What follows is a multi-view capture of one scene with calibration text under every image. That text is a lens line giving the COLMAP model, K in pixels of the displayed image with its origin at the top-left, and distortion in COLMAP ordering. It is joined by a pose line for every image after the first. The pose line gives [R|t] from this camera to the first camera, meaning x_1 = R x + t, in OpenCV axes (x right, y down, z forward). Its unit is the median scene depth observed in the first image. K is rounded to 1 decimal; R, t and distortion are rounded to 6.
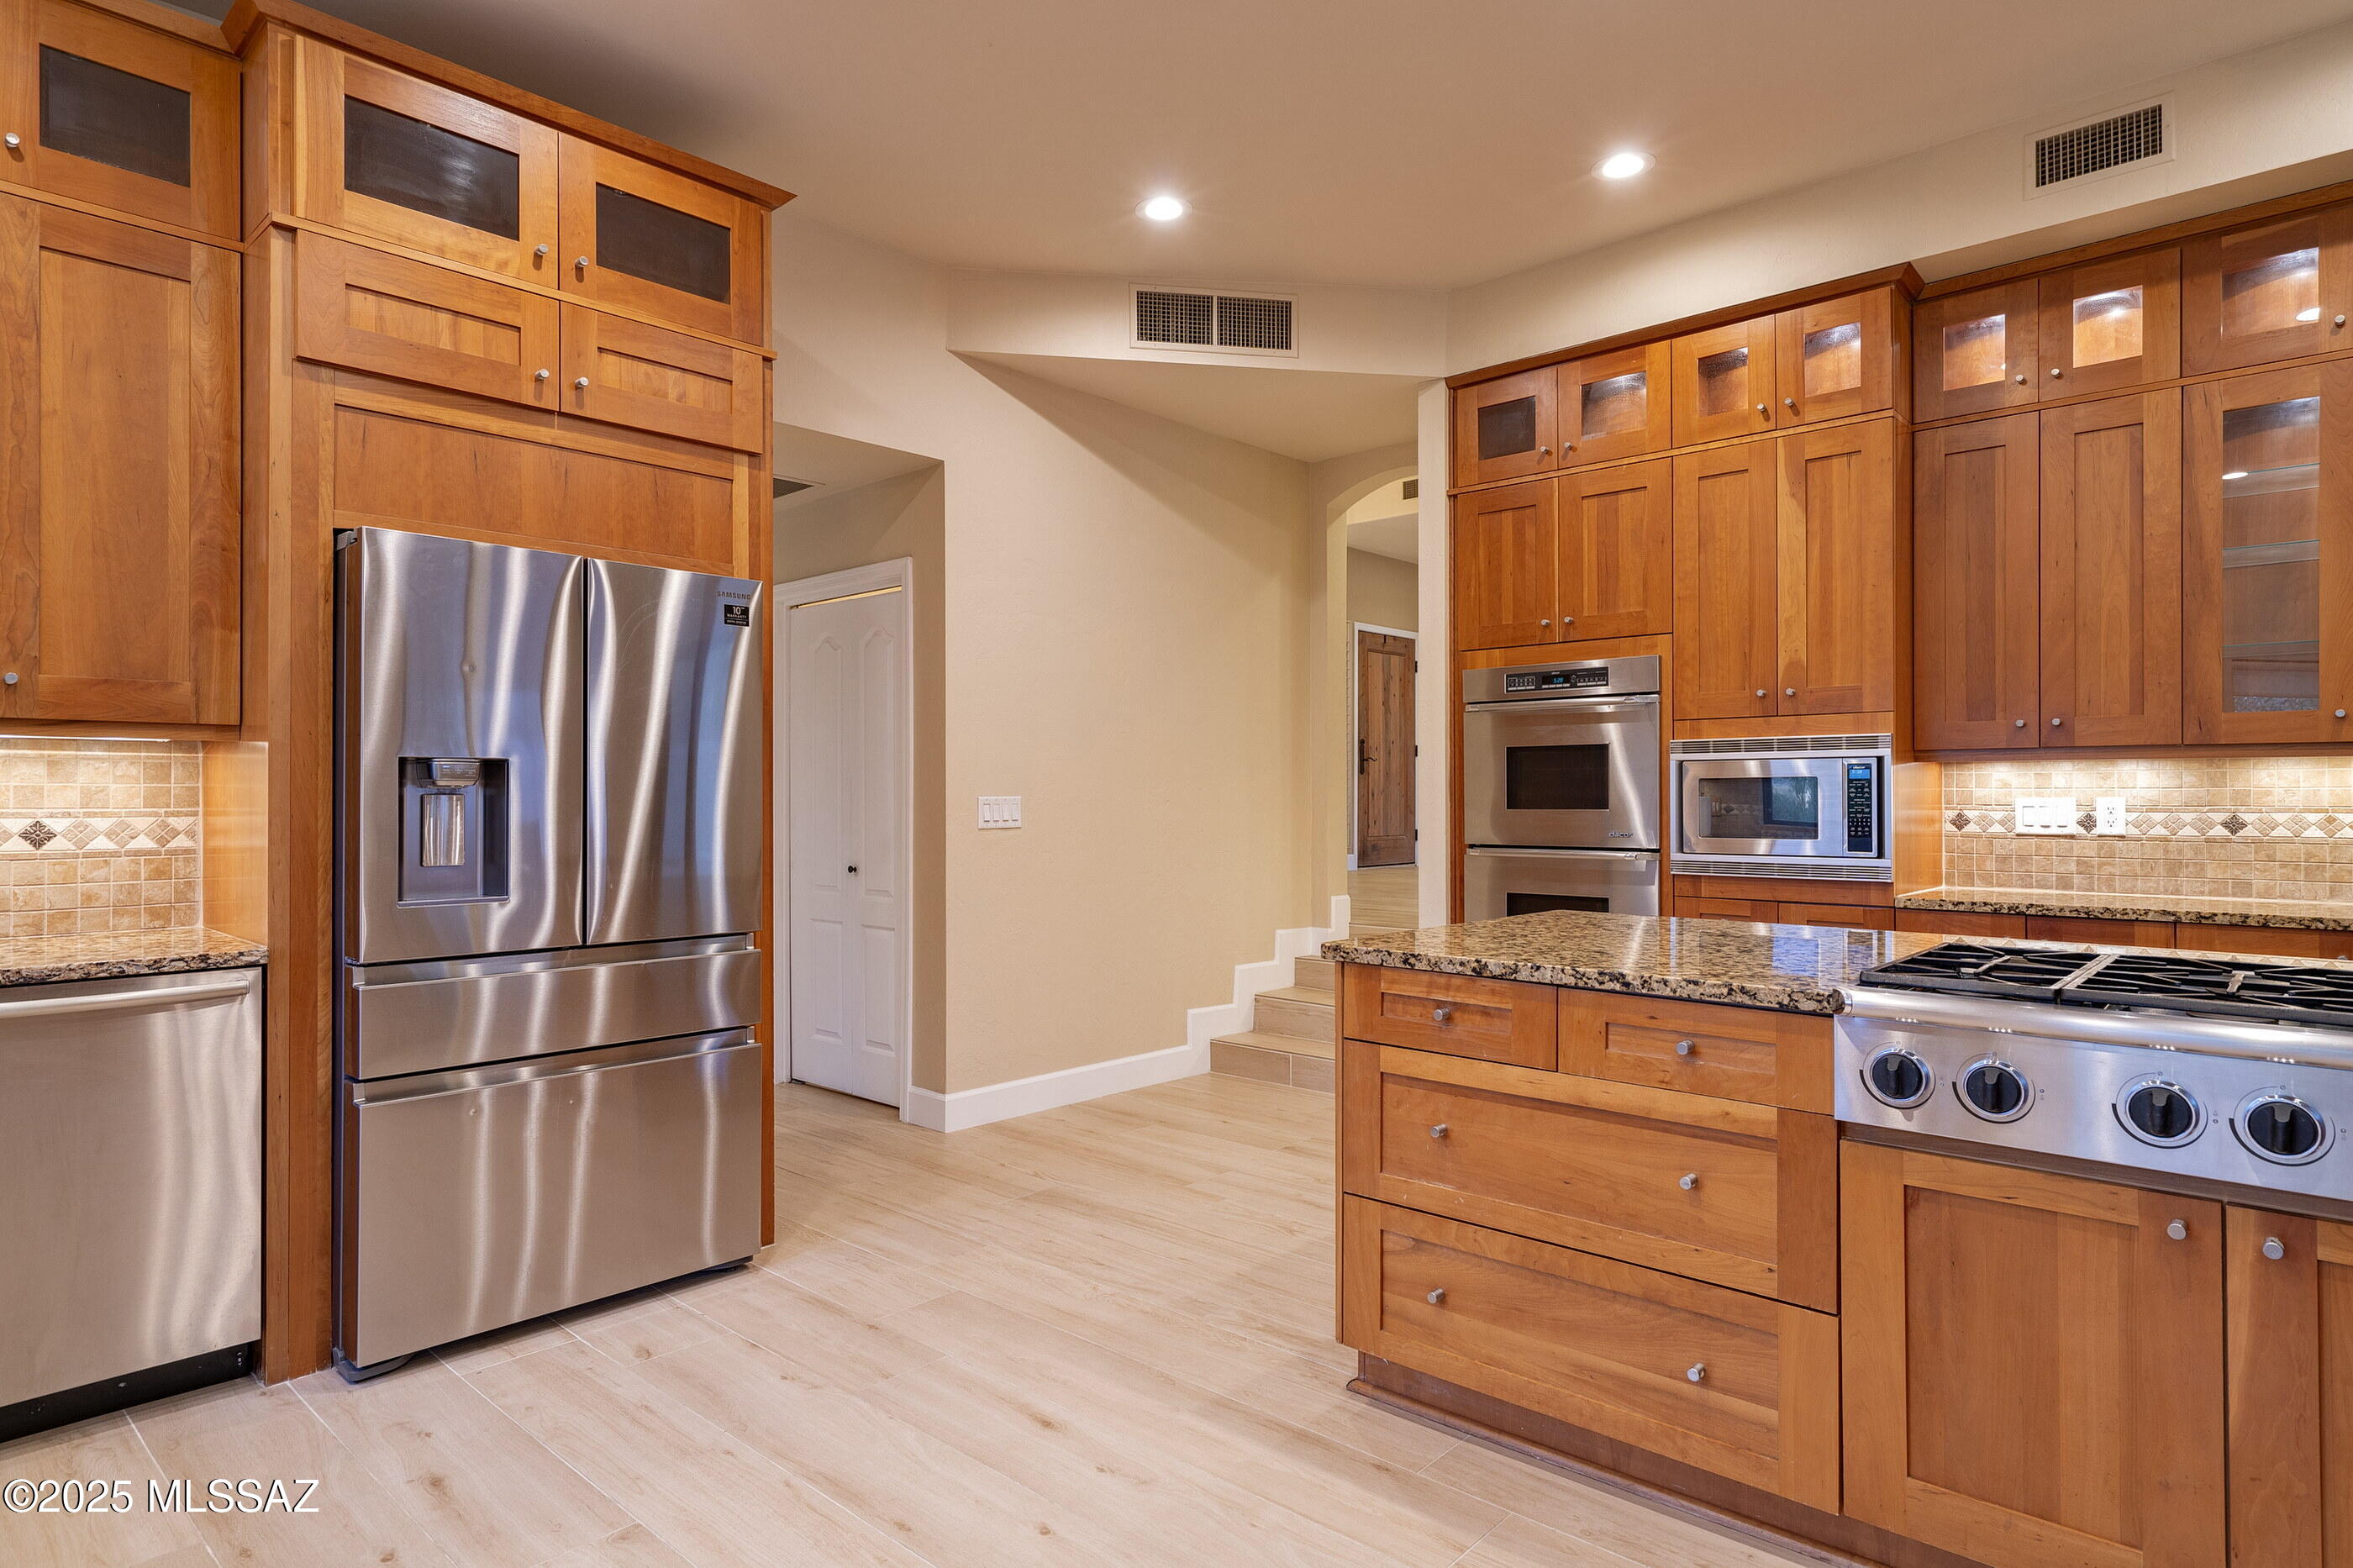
lens RADIAL K [[1321.8, 0, 1176.5], [0, 1321.8, 784.0], [0, 0, 1]] dist [0.019676, 0.000292]
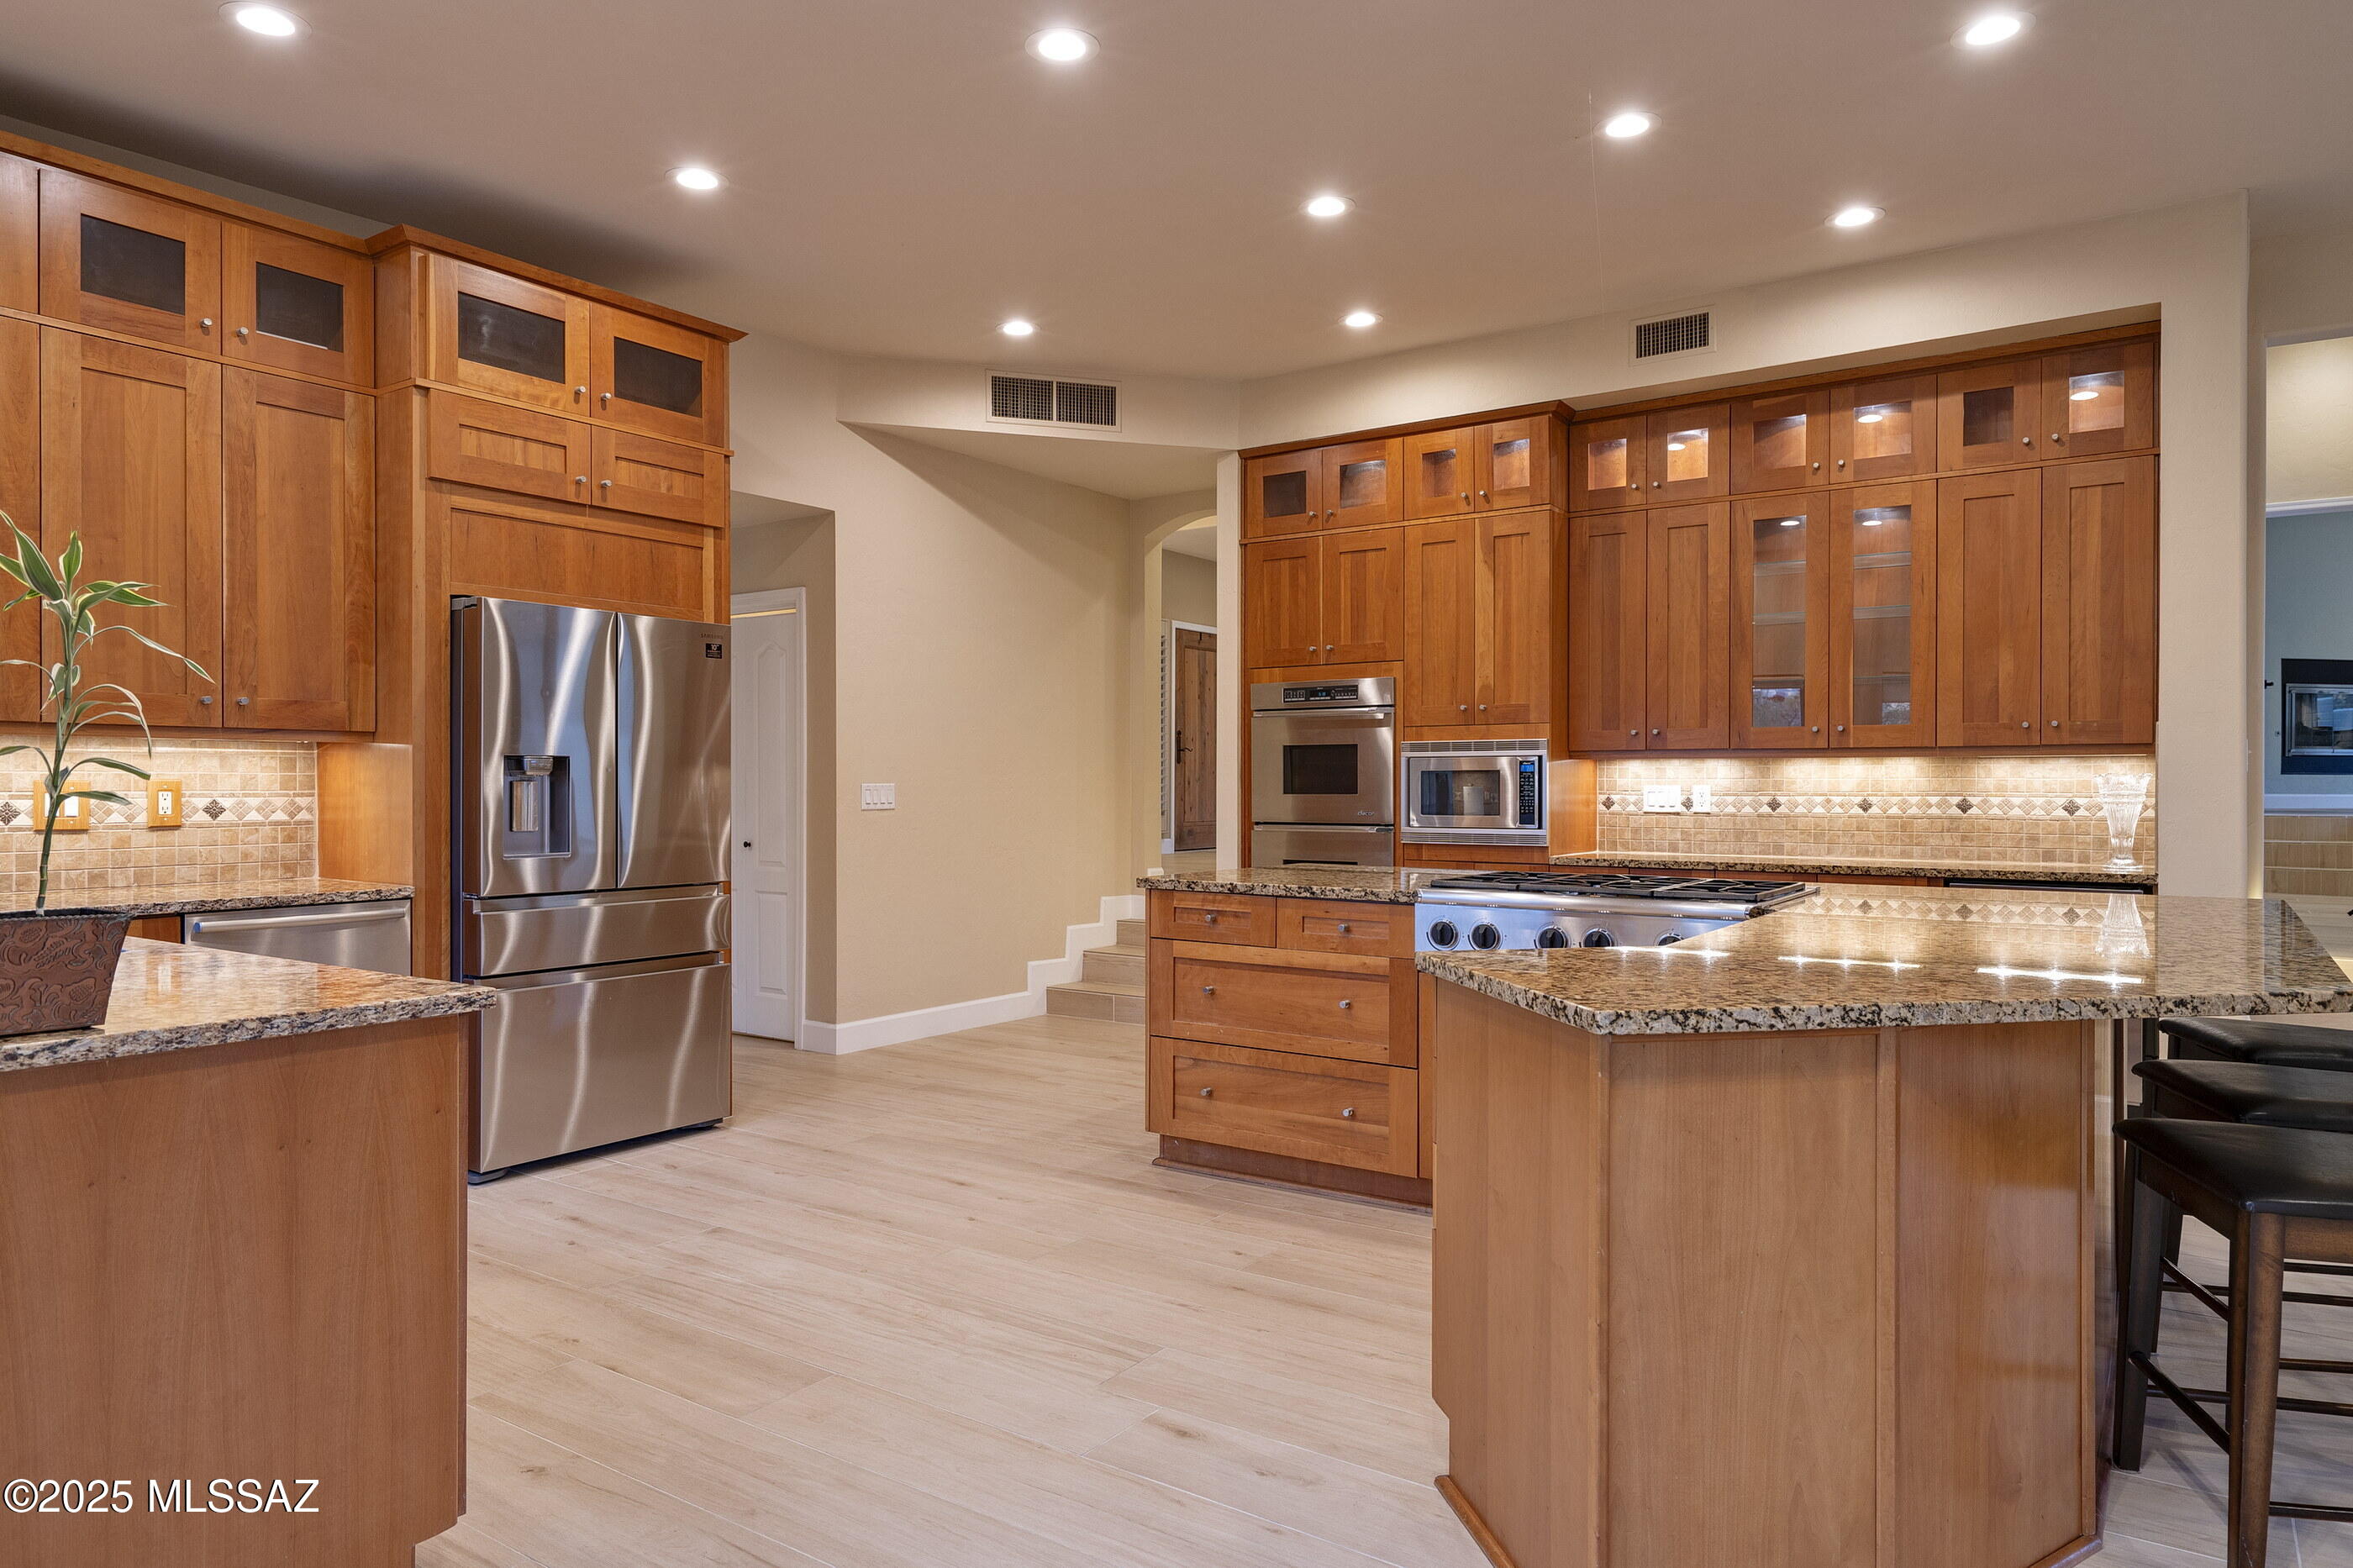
lens RADIAL K [[1435.5, 0, 1176.5], [0, 1435.5, 784.0], [0, 0, 1]] dist [0.000557, 0.000109]
pose [[0.991190, 0.001669, 0.132441, -0.048156], [-0.002854, 0.999958, 0.008758, -0.003483], [-0.132420, -0.009059, 0.991152, -0.479226]]
